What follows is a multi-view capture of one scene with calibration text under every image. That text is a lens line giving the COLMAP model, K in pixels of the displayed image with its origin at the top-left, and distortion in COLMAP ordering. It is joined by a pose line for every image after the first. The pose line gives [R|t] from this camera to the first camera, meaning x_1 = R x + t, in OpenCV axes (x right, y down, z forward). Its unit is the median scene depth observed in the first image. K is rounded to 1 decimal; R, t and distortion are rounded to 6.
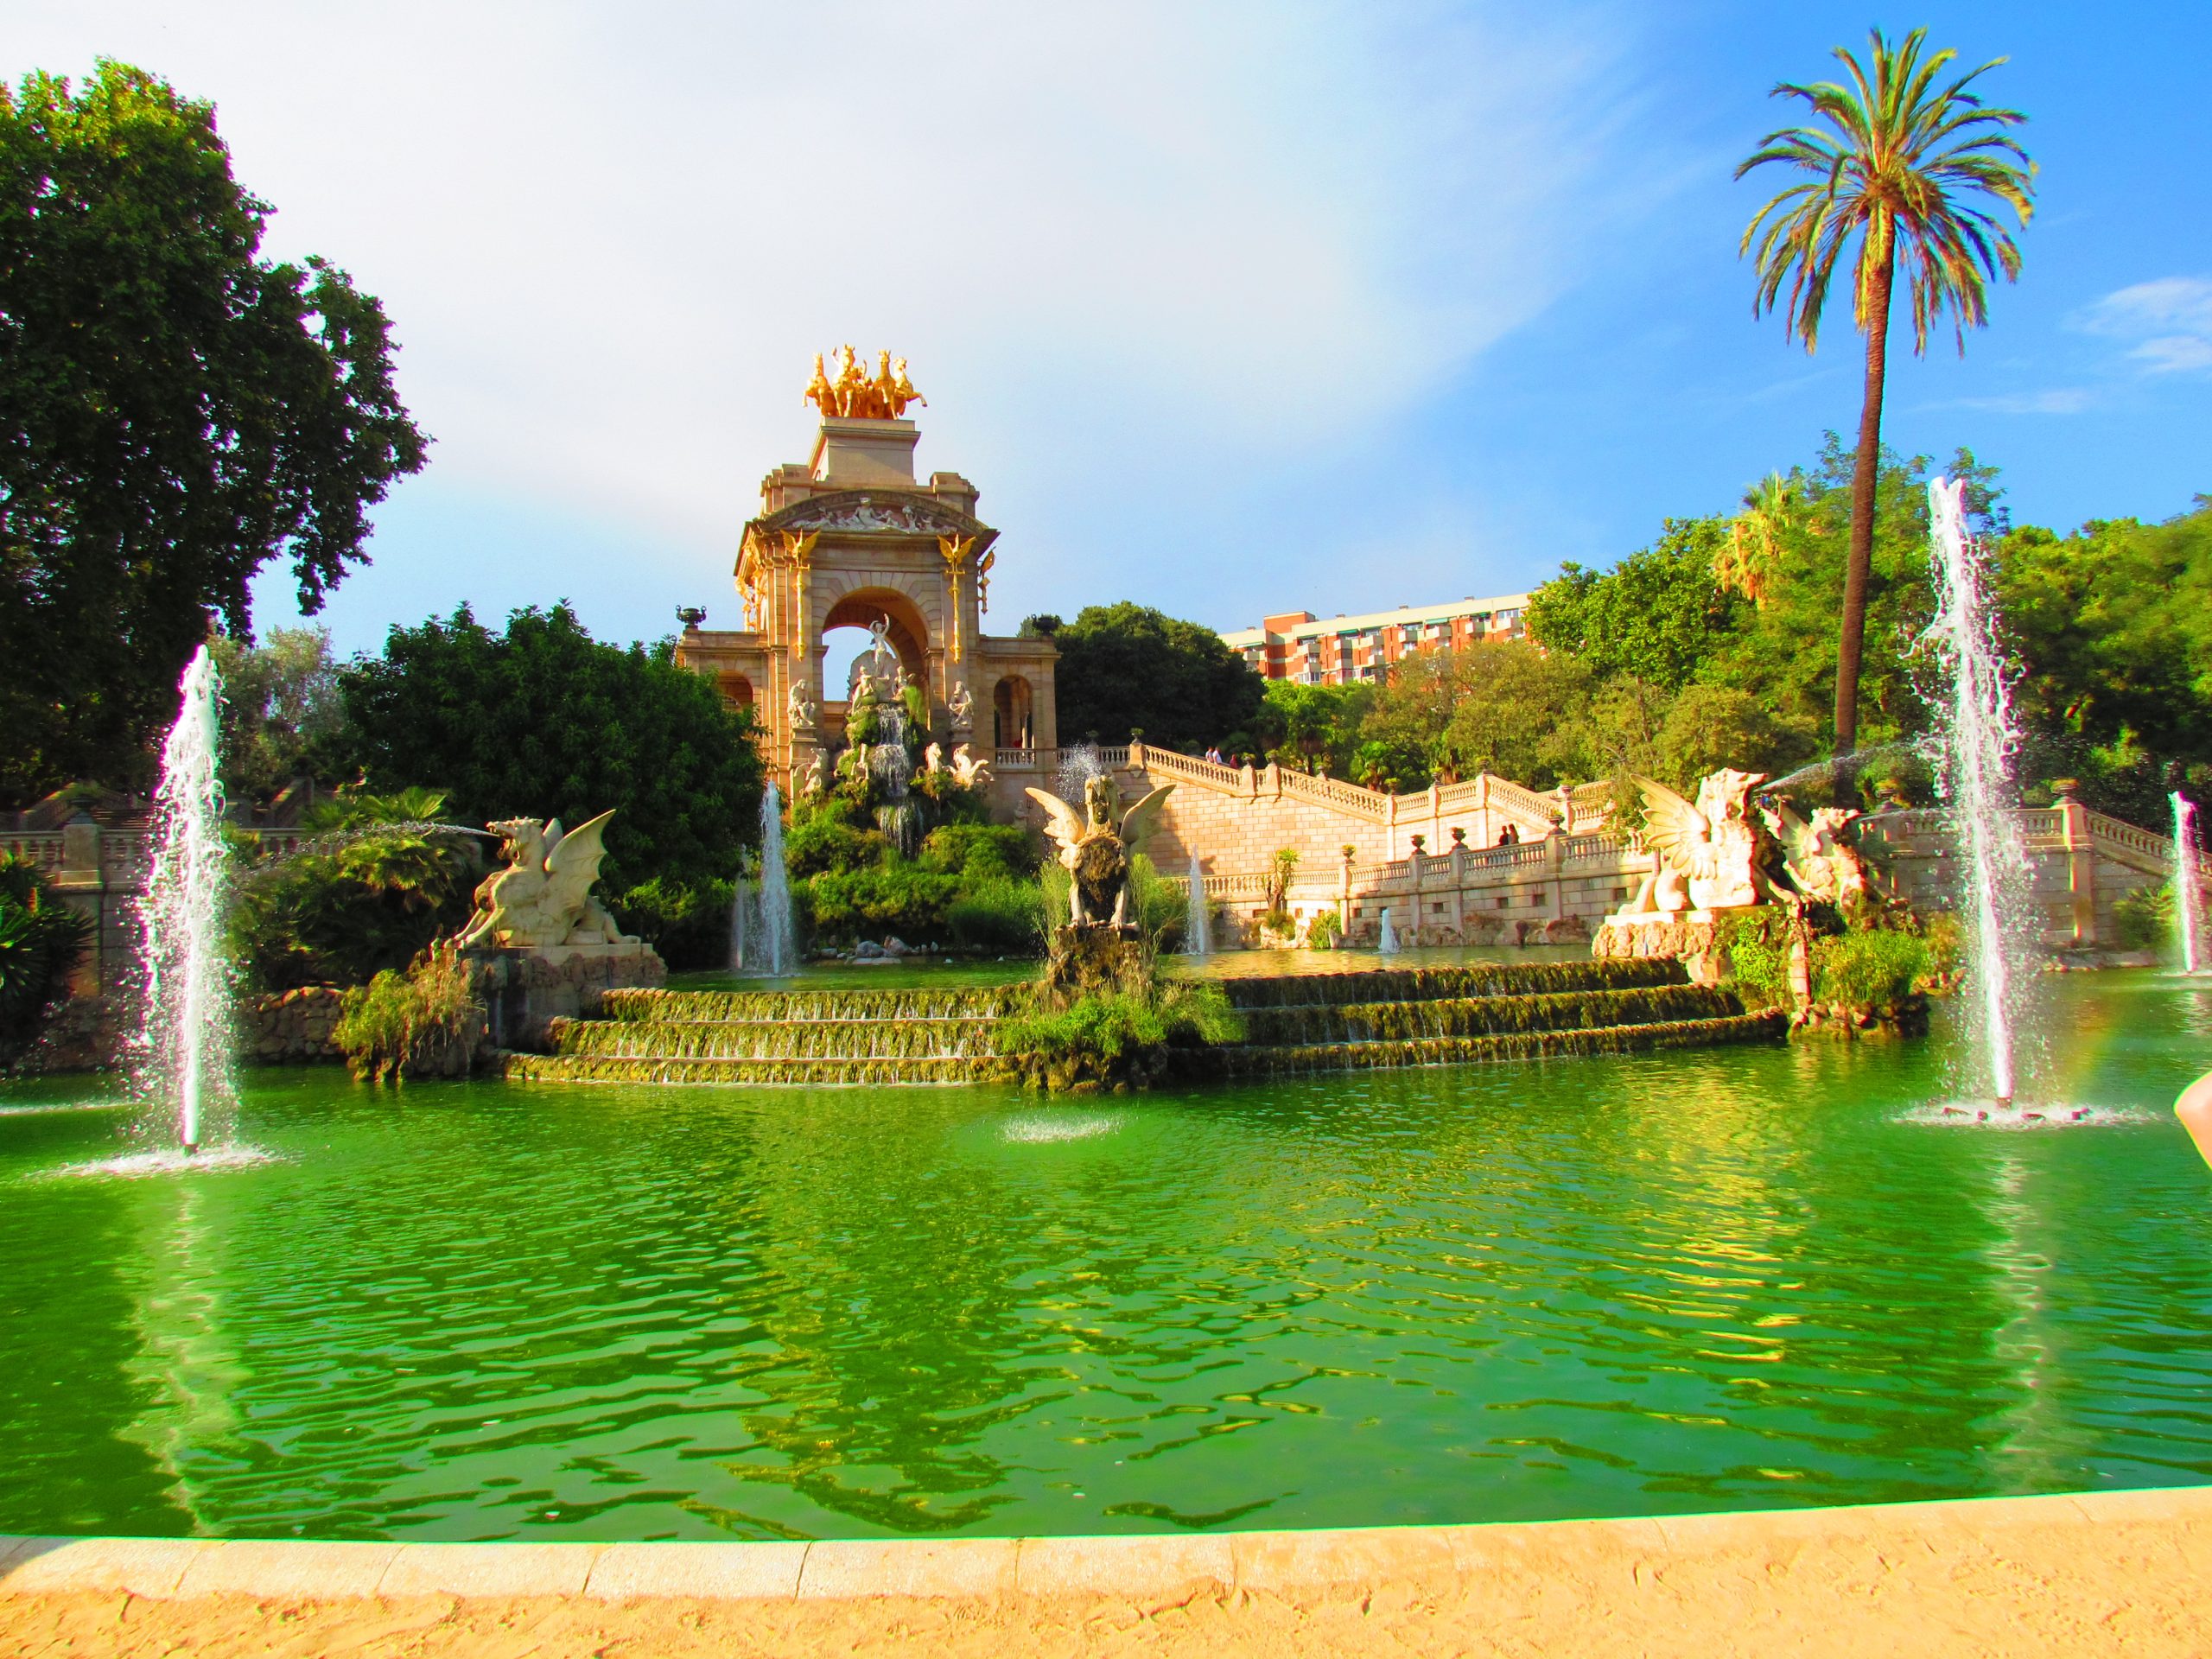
lens RADIAL K [[1542.7, 0, 1106.0], [0, 1542.7, 829.5], [0, 0, 1]] dist [-0.038042, 0.000678]
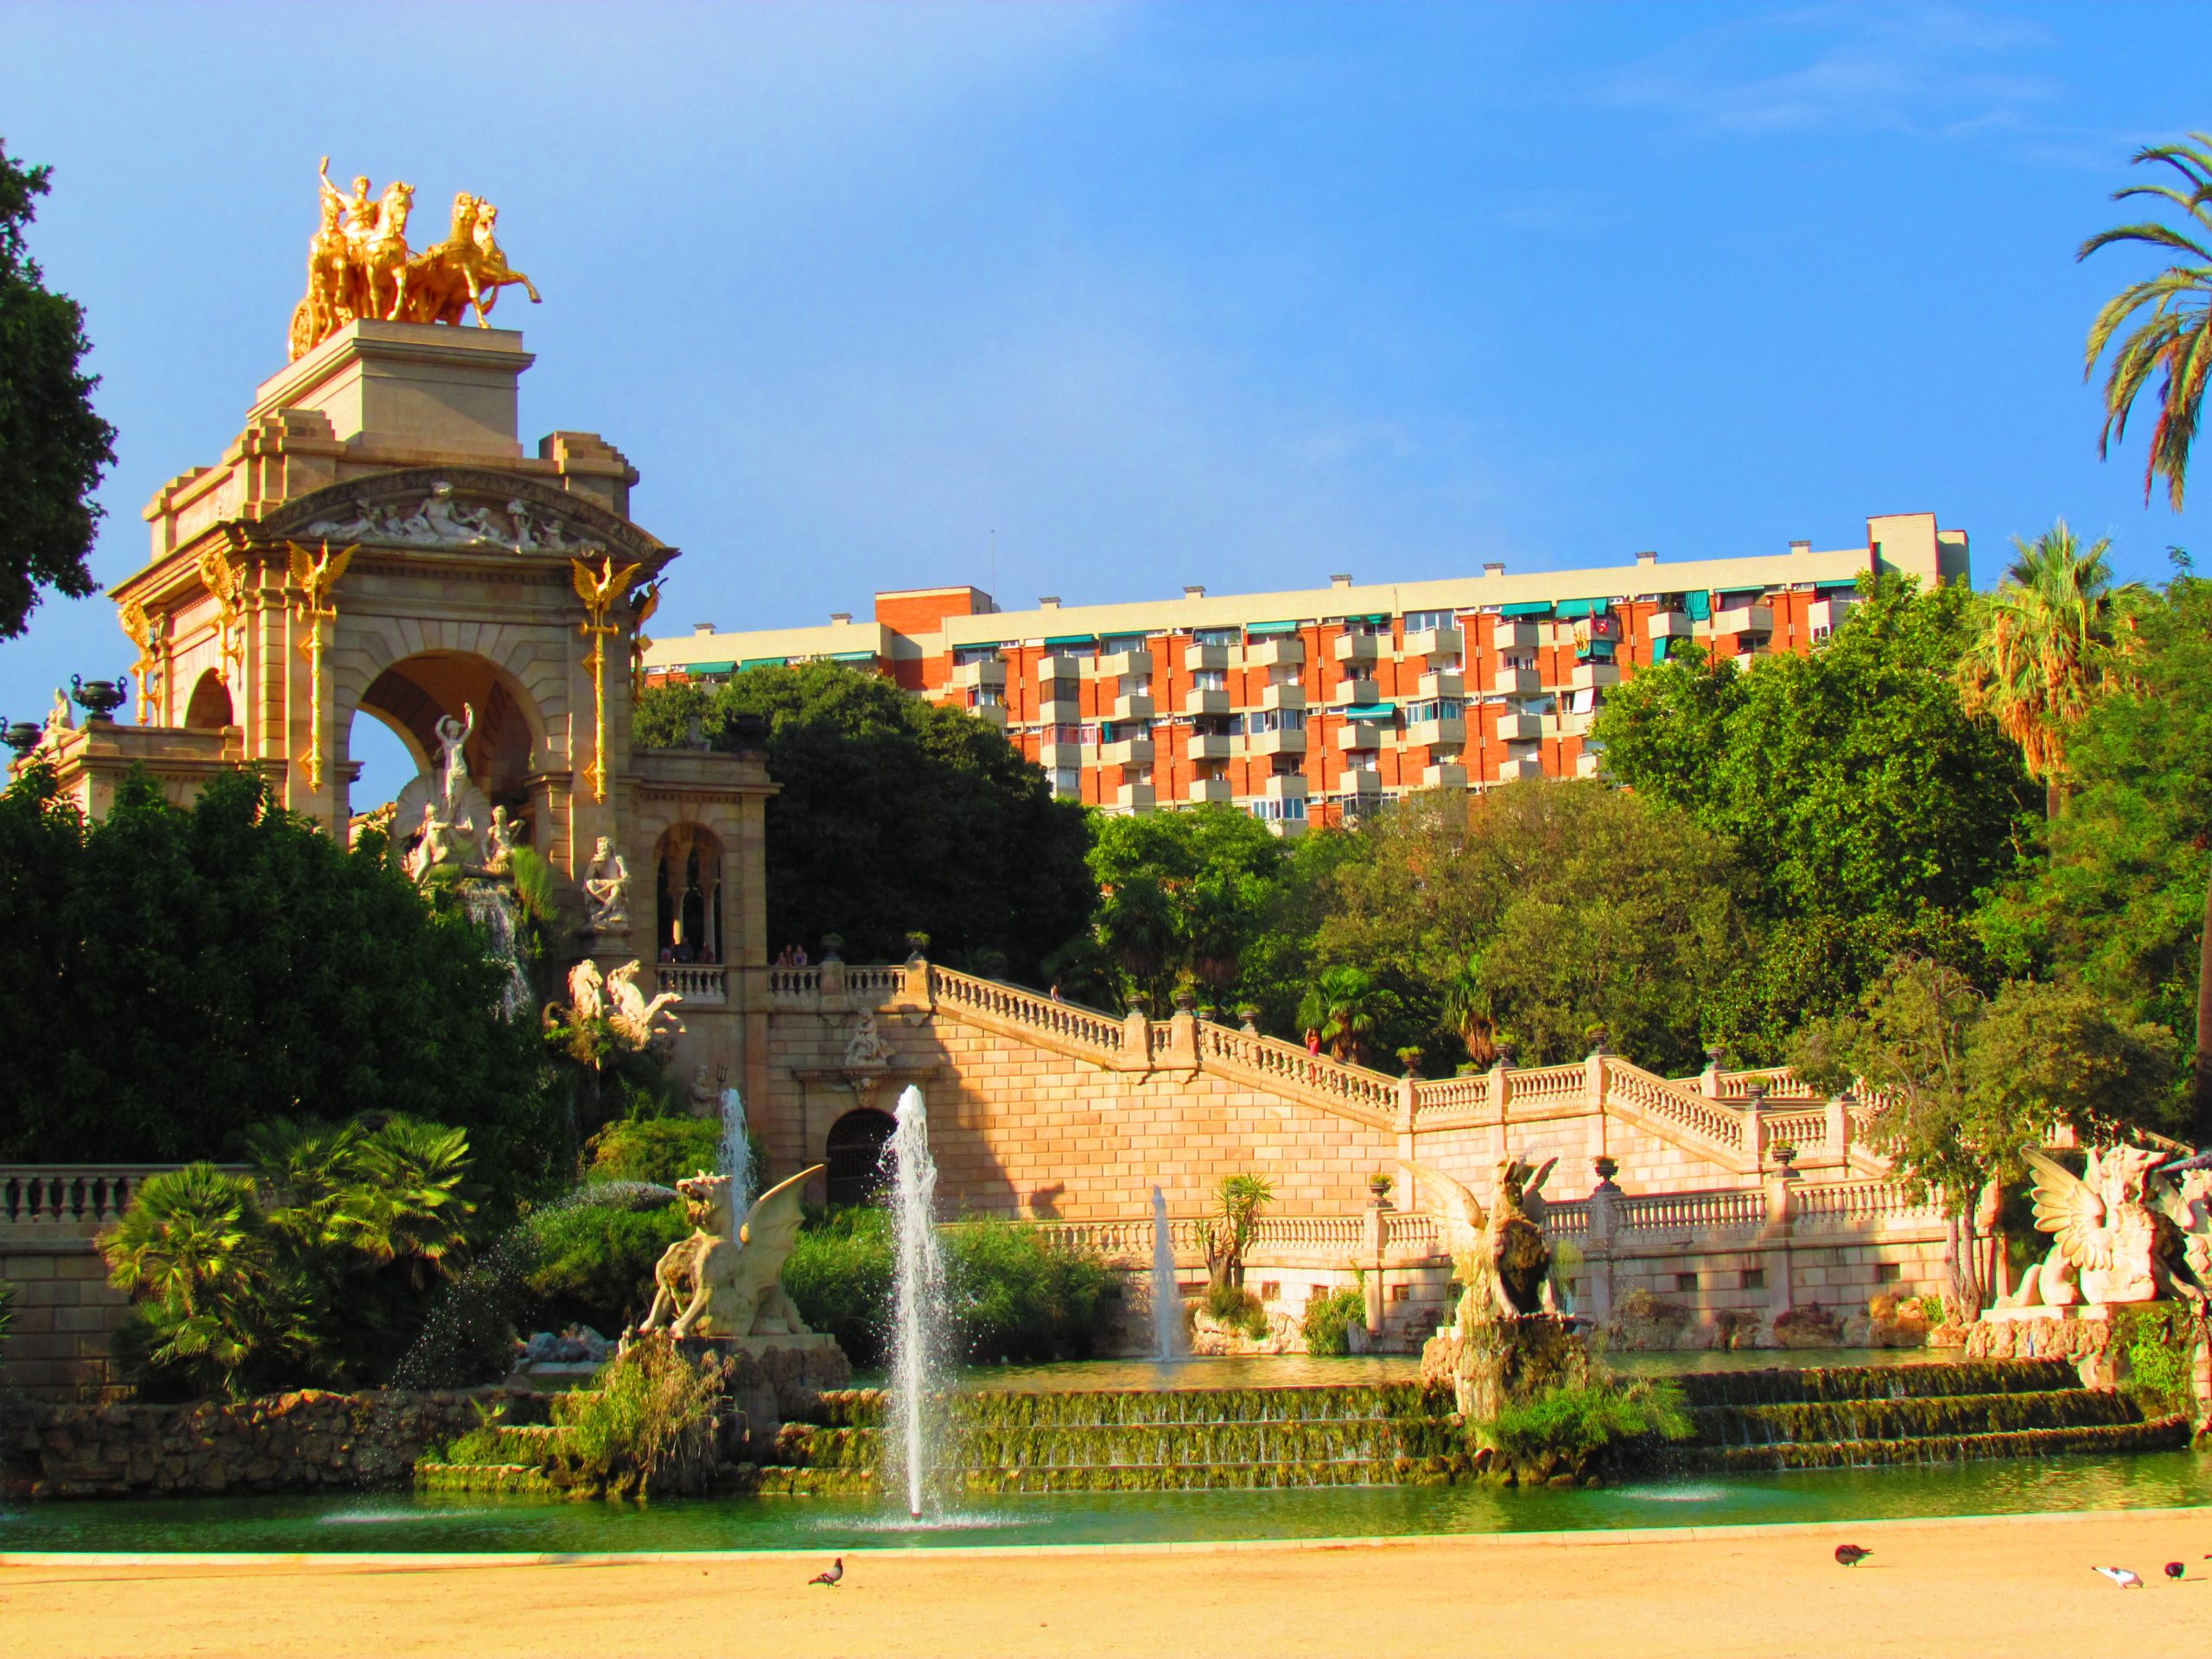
lens RADIAL K [[4096.9, 0, 1106.0], [0, 4096.9, 829.5], [0, 0, 1]] dist [-0.035282, -0.040379]
pose [[0.976316, 0.035333, 0.213445, -0.255295], [-0.023904, 0.998151, -0.055893, -0.028390], [-0.215025, 0.049467, 0.975355, -0.445086]]
